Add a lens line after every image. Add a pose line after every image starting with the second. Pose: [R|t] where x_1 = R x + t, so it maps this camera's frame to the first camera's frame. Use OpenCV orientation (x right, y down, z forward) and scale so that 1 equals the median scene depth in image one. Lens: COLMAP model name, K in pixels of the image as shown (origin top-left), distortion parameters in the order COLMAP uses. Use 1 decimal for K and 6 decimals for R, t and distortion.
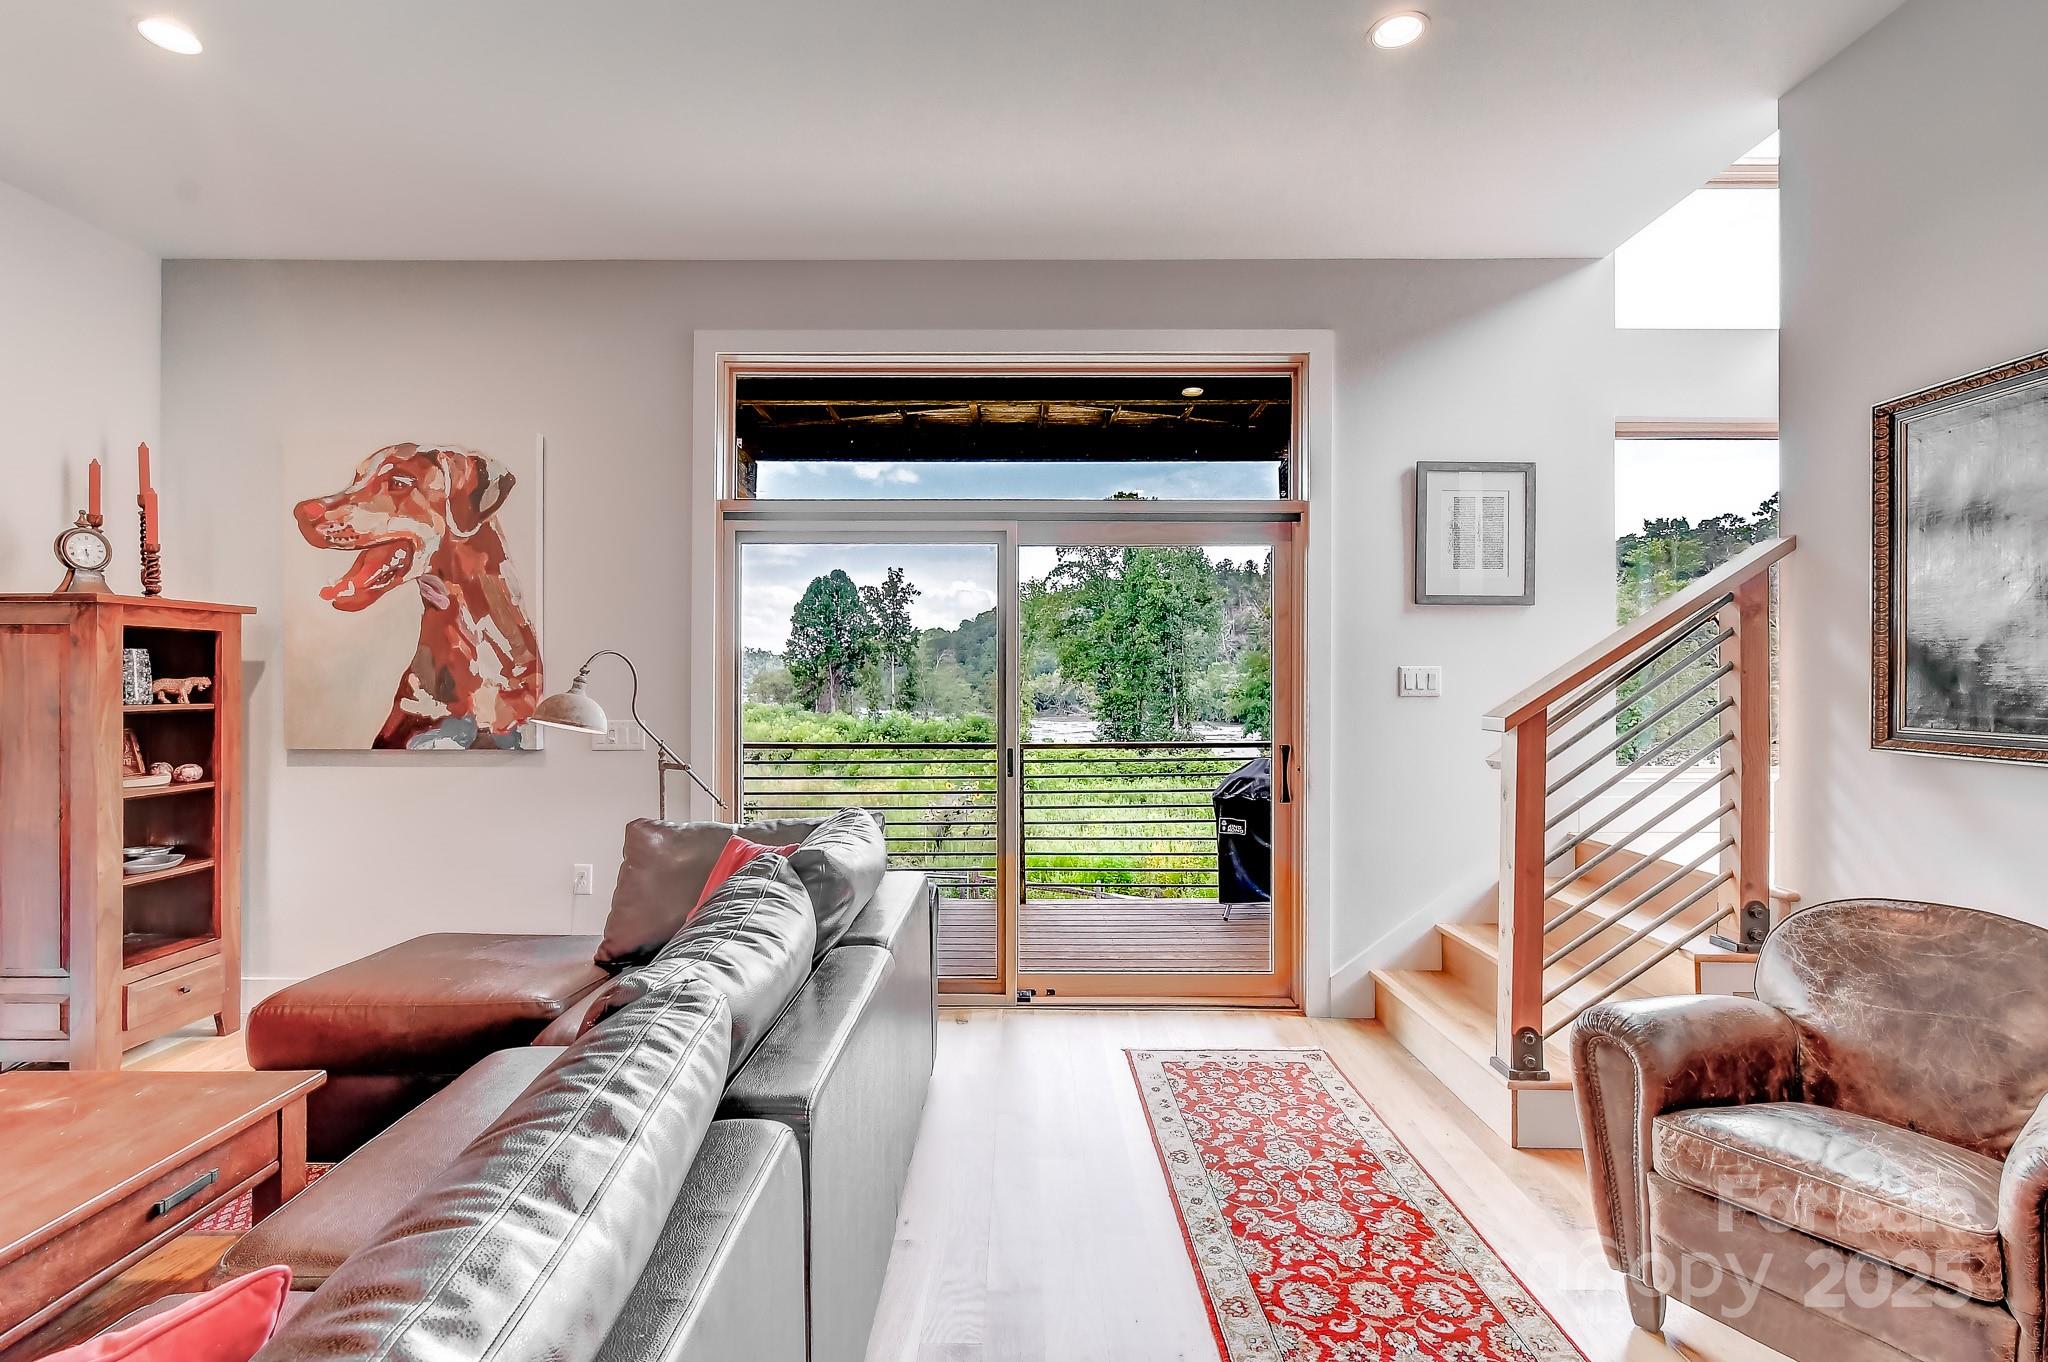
lens RADIAL K [[995.9, 0, 1037.7], [0, 995.9, 679.3], [0, 0, 1]] dist [-0.000841, -0.000124]
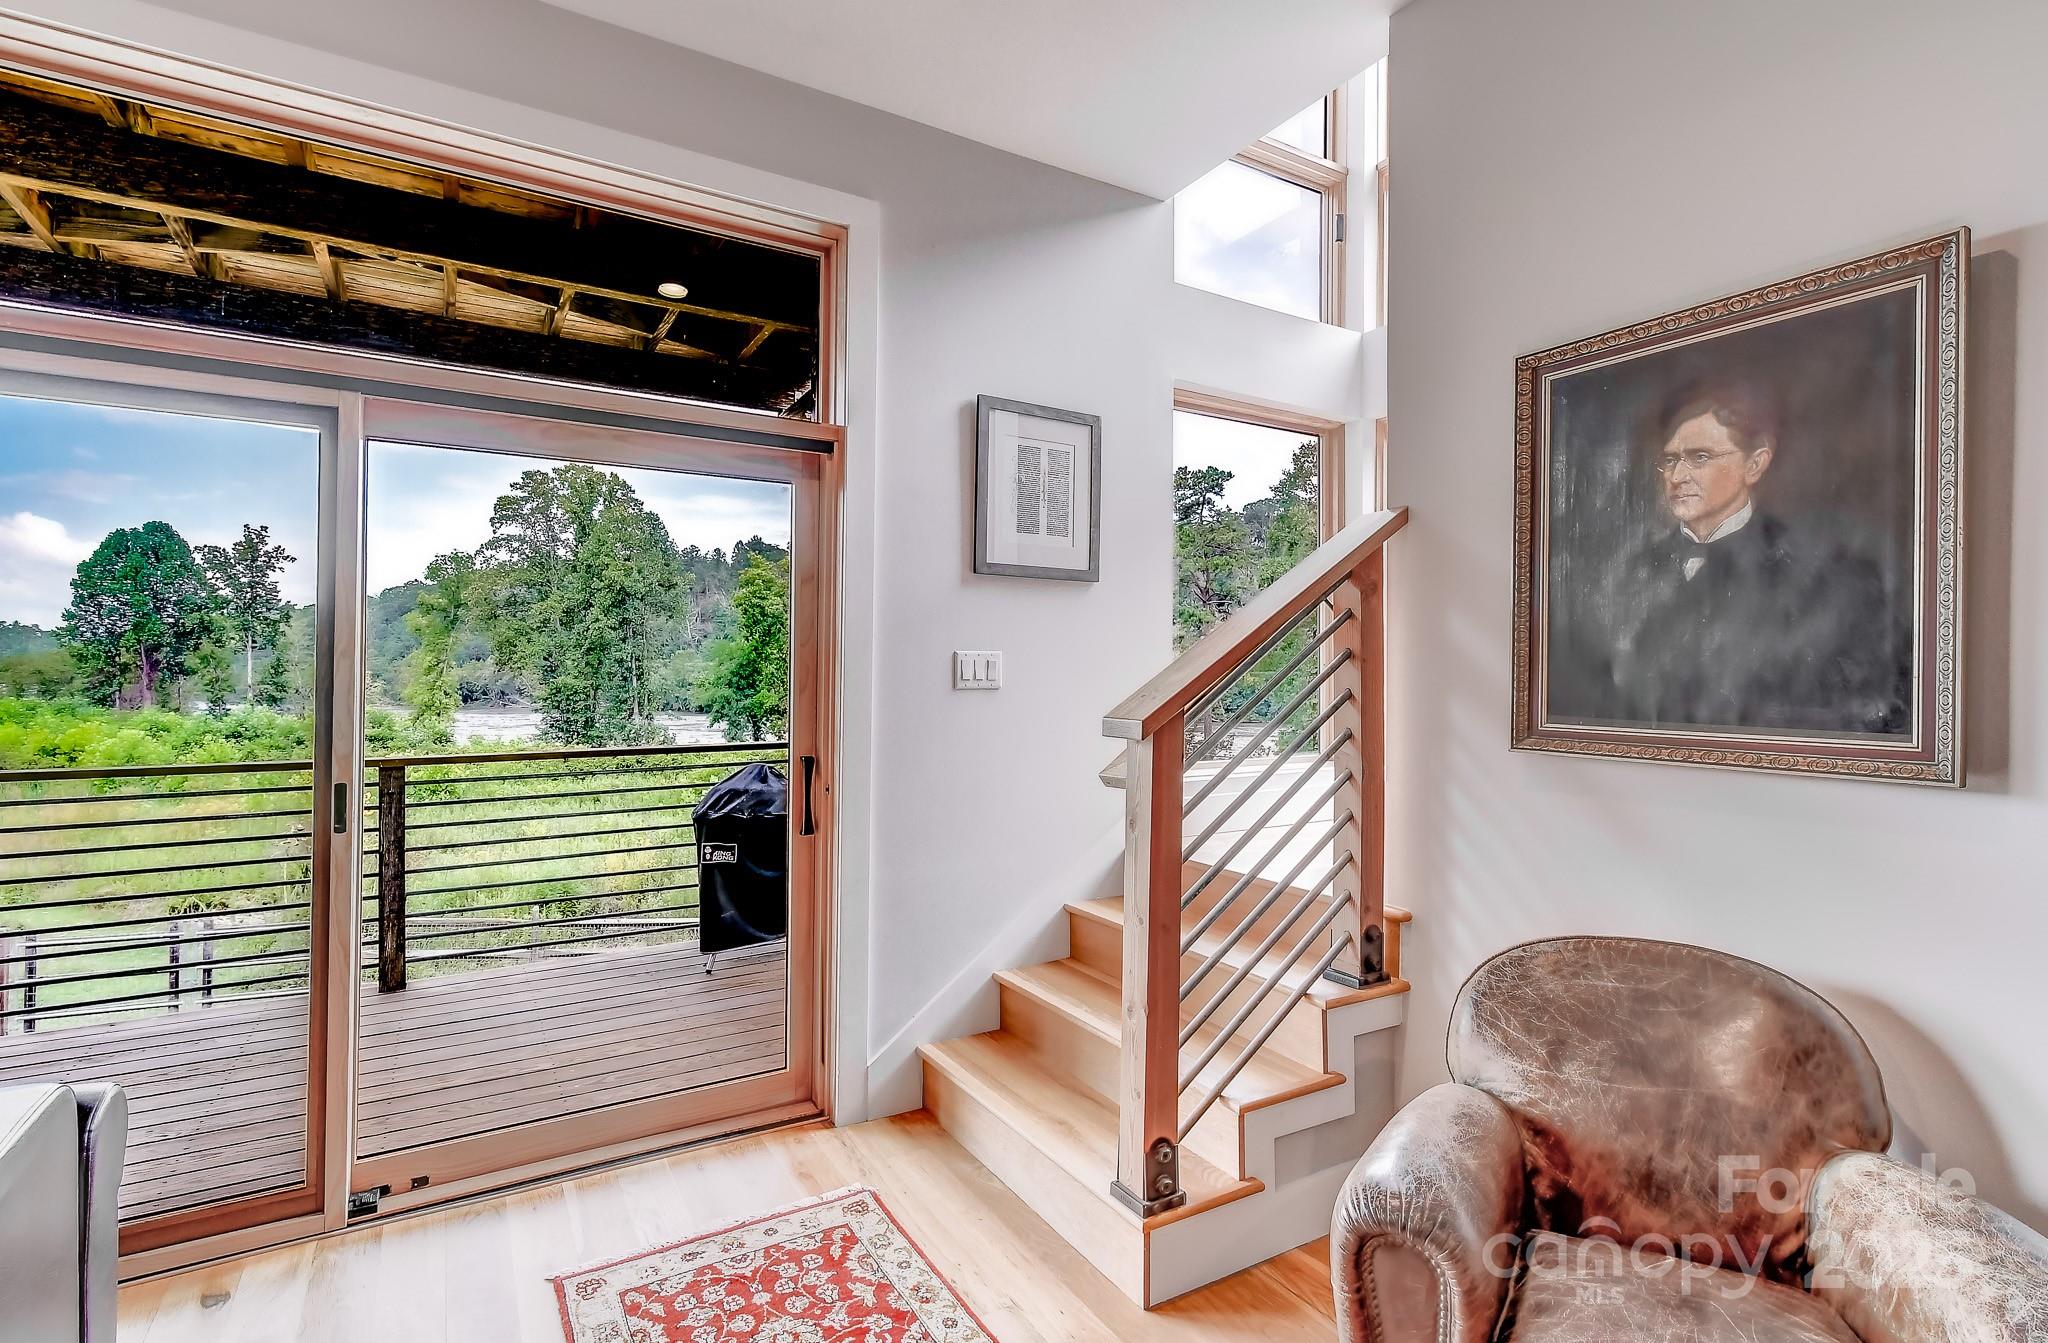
lens RADIAL K [[964.2, 0, 1055.8], [0, 964.2, 655.4], [0, 0, 1]] dist [0.005167, -0.000017]
pose [[0.853275, 0.012139, 0.521320, 0.033901], [-0.005035, 0.999874, -0.015042, 0.001546], [-0.521437, 0.010210, 0.853229, 0.308490]]
